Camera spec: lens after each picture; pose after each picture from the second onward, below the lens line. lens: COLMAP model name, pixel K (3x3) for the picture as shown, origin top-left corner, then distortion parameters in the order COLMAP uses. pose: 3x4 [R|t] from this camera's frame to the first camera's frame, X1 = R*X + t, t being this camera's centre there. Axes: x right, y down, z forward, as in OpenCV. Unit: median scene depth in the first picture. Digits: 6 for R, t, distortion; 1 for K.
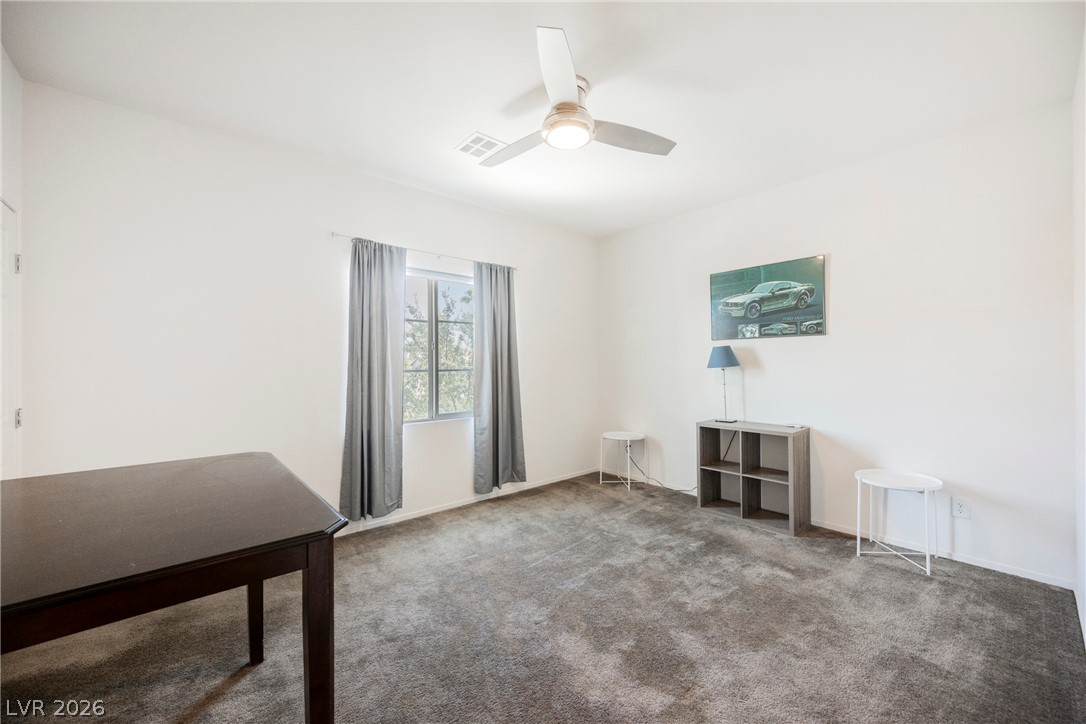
lens RADIAL K [[428.4, 0, 545.5], [0, 428.4, 362.3], [0, 0, 1]] dist [-0.003233, -0.000030]
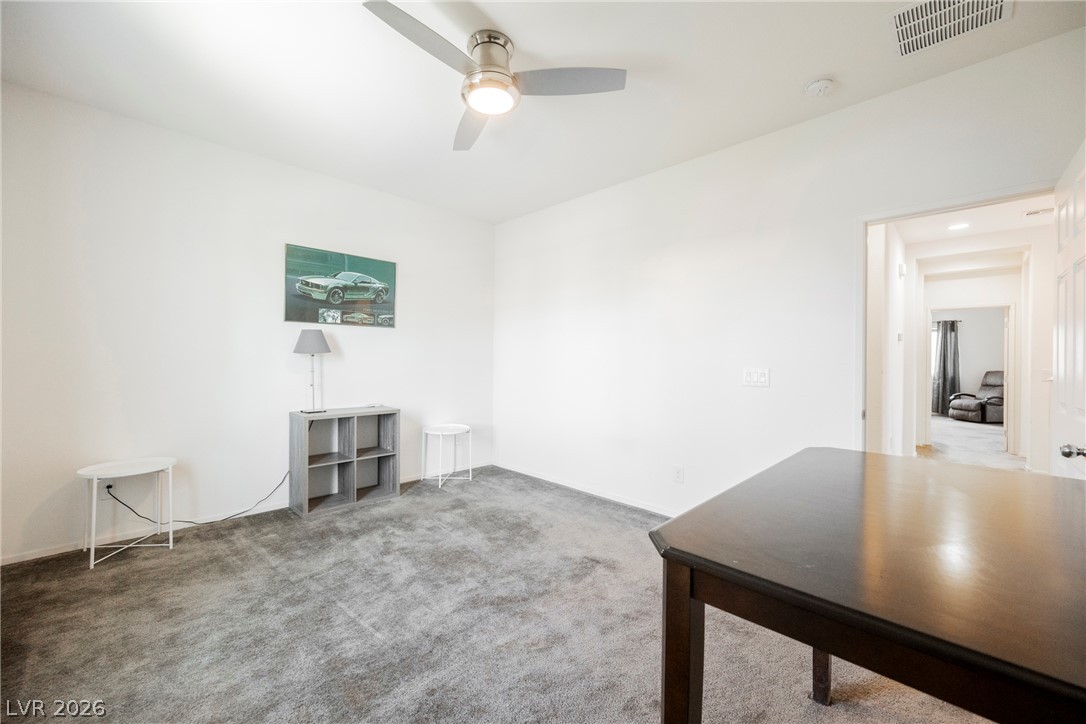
lens RADIAL K [[428.4, 0, 545.5], [0, 428.4, 362.3], [0, 0, 1]] dist [-0.003233, -0.000030]
pose [[-0.078270, -0.000909, 0.996932, -0.557830], [-0.012517, 0.999922, -0.000071, 0.026825], [-0.996854, -0.012484, -0.078275, 0.608015]]
